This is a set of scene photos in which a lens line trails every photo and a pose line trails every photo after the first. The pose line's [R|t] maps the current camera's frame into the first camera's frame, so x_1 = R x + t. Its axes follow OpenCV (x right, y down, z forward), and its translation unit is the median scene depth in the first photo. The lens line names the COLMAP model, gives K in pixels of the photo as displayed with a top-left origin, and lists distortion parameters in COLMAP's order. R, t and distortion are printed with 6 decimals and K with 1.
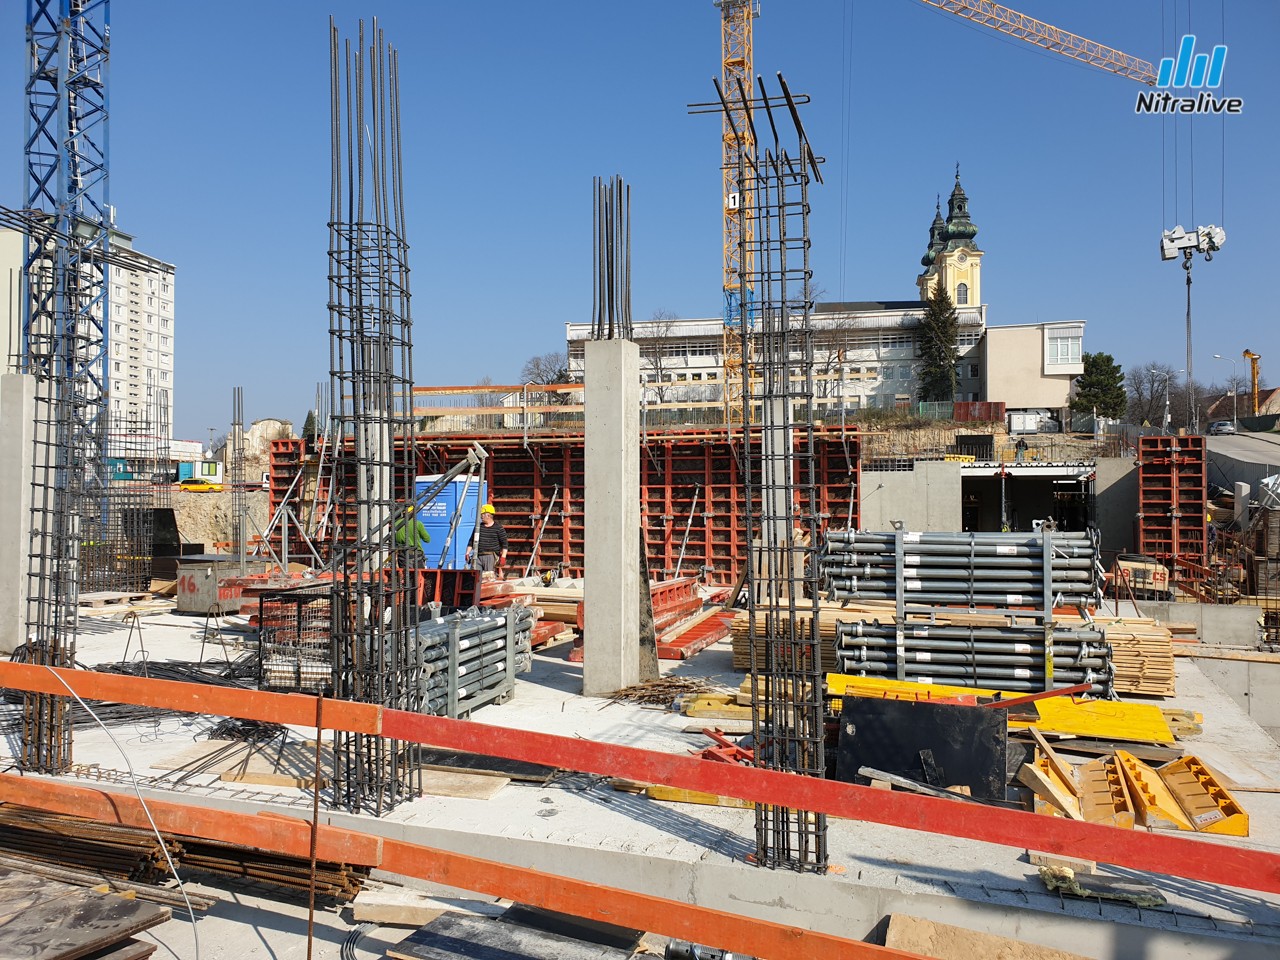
lens RADIAL K [[966.0, 0, 640.0], [0, 966.0, 480.0], [0, 0, 1]] dist [0.100998, -0.133136]
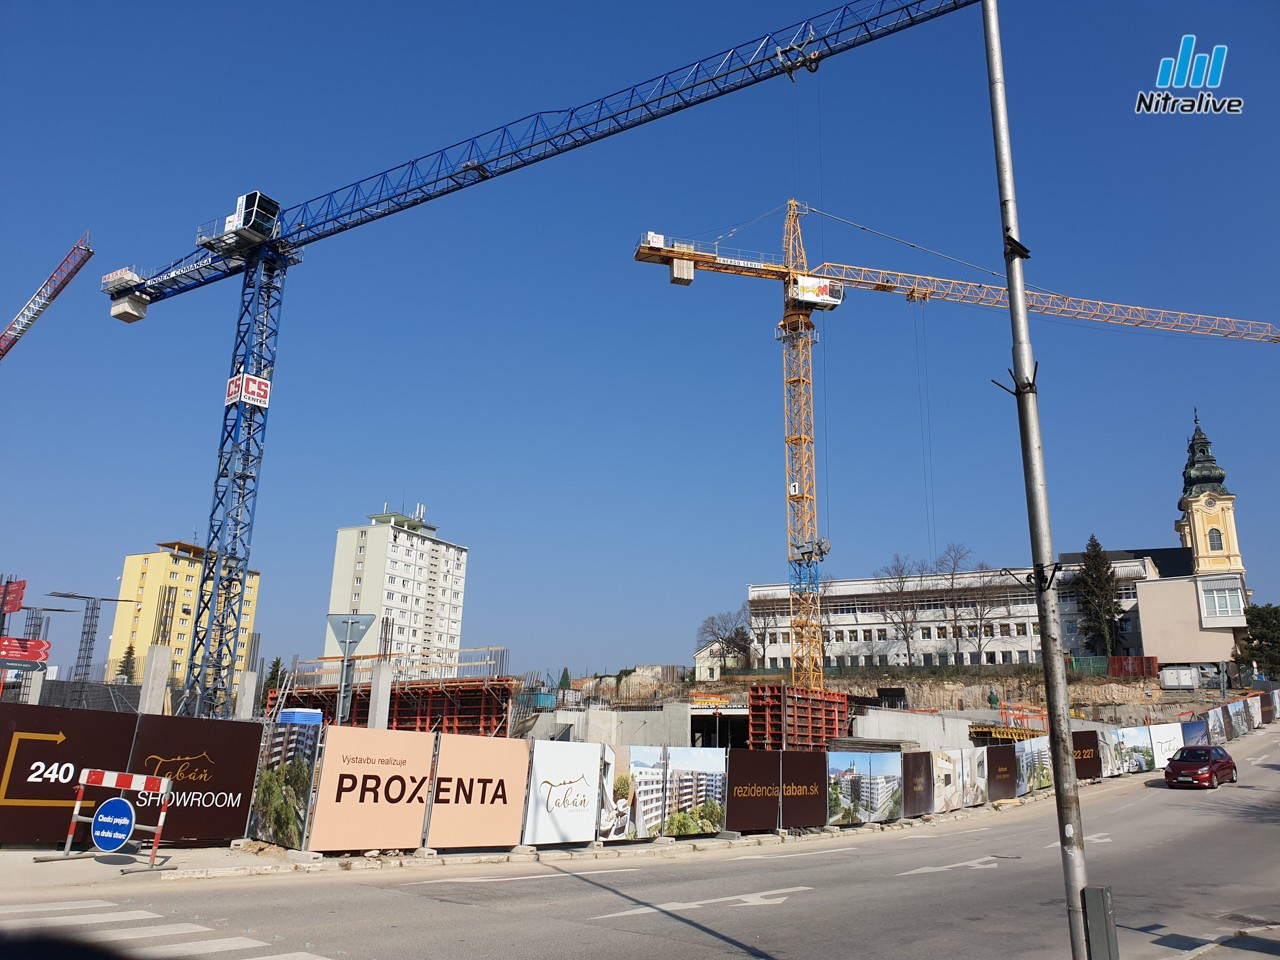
lens RADIAL K [[1035.2, 0, 697.0], [0, 1035.2, 479.3], [0, 0, 1]] dist [0.120806, -0.326281]
pose [[0.948399, -0.061492, -0.311059, 0.244224], [-0.016805, 0.969888, -0.242972, 0.009215], [0.316634, 0.235661, 0.918807, -0.136975]]
